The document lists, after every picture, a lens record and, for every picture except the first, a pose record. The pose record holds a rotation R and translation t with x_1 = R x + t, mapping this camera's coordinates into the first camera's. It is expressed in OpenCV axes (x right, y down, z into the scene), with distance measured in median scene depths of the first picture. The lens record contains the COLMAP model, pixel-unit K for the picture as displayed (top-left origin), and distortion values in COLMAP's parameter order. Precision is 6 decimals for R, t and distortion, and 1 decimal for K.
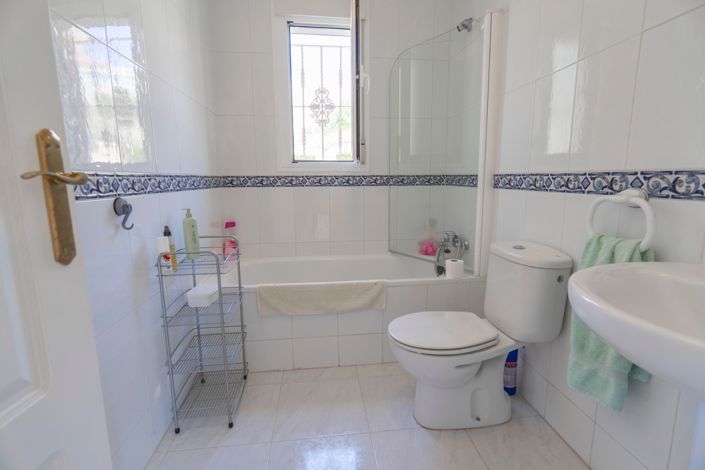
lens RADIAL K [[343.4, 0, 352.2], [0, 343.4, 233.1], [0, 0, 1]] dist [-0.017143, 0.005794]
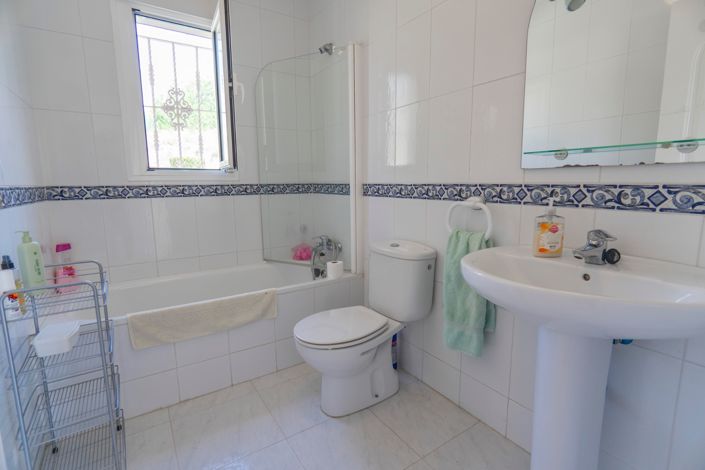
lens RADIAL K [[343.4, 0, 359.5], [0, 343.4, 233.5], [0, 0, 1]] dist [-0.017143, 0.005794]
pose [[0.888633, -0.068617, 0.453458, -0.135493], [0.075110, 0.997168, 0.003699, -0.010365], [-0.452427, 0.030773, 0.891270, -0.019707]]
